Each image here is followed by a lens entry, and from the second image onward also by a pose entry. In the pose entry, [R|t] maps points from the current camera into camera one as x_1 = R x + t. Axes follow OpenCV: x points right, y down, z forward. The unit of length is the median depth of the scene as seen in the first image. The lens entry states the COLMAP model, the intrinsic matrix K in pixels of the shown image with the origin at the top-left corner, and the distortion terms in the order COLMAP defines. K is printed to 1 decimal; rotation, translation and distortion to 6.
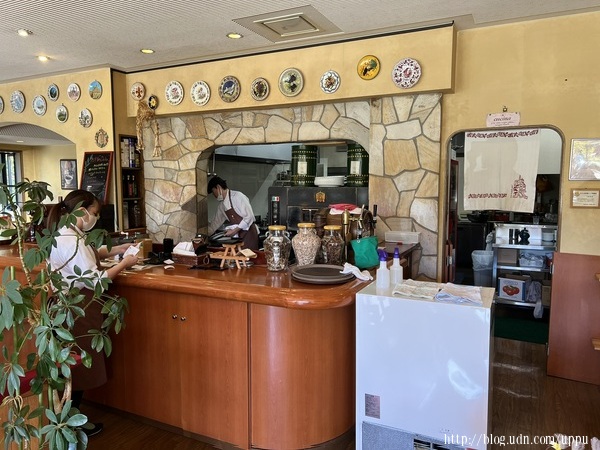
lens RADIAL K [[446.3, 0, 300.0], [0, 446.3, 225.0], [0, 0, 1]] dist [0.003192, -0.002238]
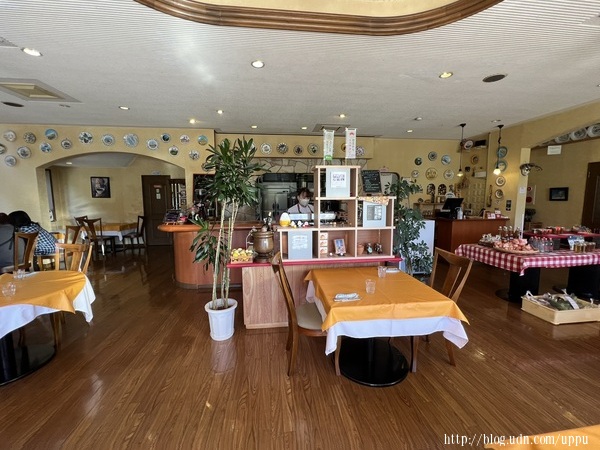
lens RADIAL K [[245.6, 0, 300.0], [0, 245.6, 225.0], [0, 0, 1]] dist [-0.006515, 0.000050]
pose [[0.844628, -0.067448, 0.531088, -0.686381], [0.055789, 0.997720, 0.037986, 0.032666], [-0.532439, -0.002455, 0.846465, -0.079116]]
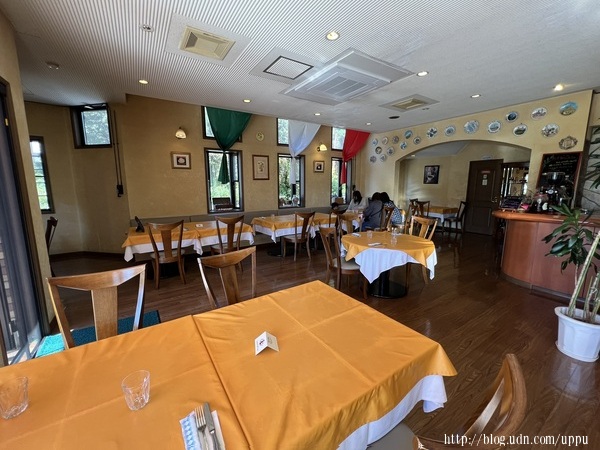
lens RADIAL K [[245.6, 0, 300.0], [0, 245.6, 225.0], [0, 0, 1]] dist [-0.006515, 0.000050]
pose [[0.849367, 0.081833, -0.521420, -0.757874], [-0.045826, 0.995611, 0.081605, 0.045790], [0.525809, -0.045418, 0.849389, -0.135598]]
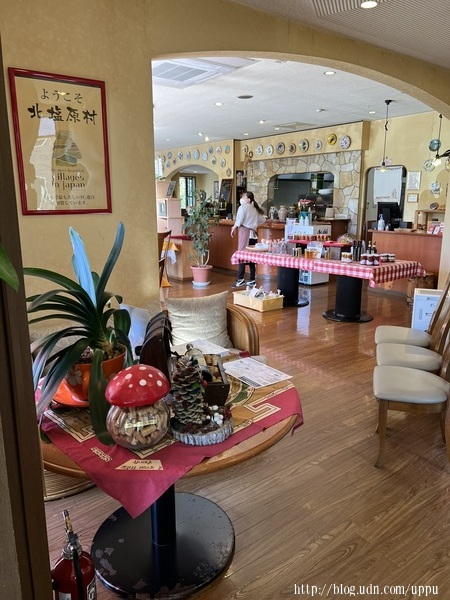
lens RADIAL K [[446.3, 0, 225.0], [0, 446.3, 300.0], [0, 0, 1]] dist [0.003192, -0.002238]
pose [[0.887393, 0.102662, -0.449437, 0.592335], [-0.044286, 0.989364, 0.138553, 0.123681], [0.458881, -0.103048, 0.882502, -1.013469]]
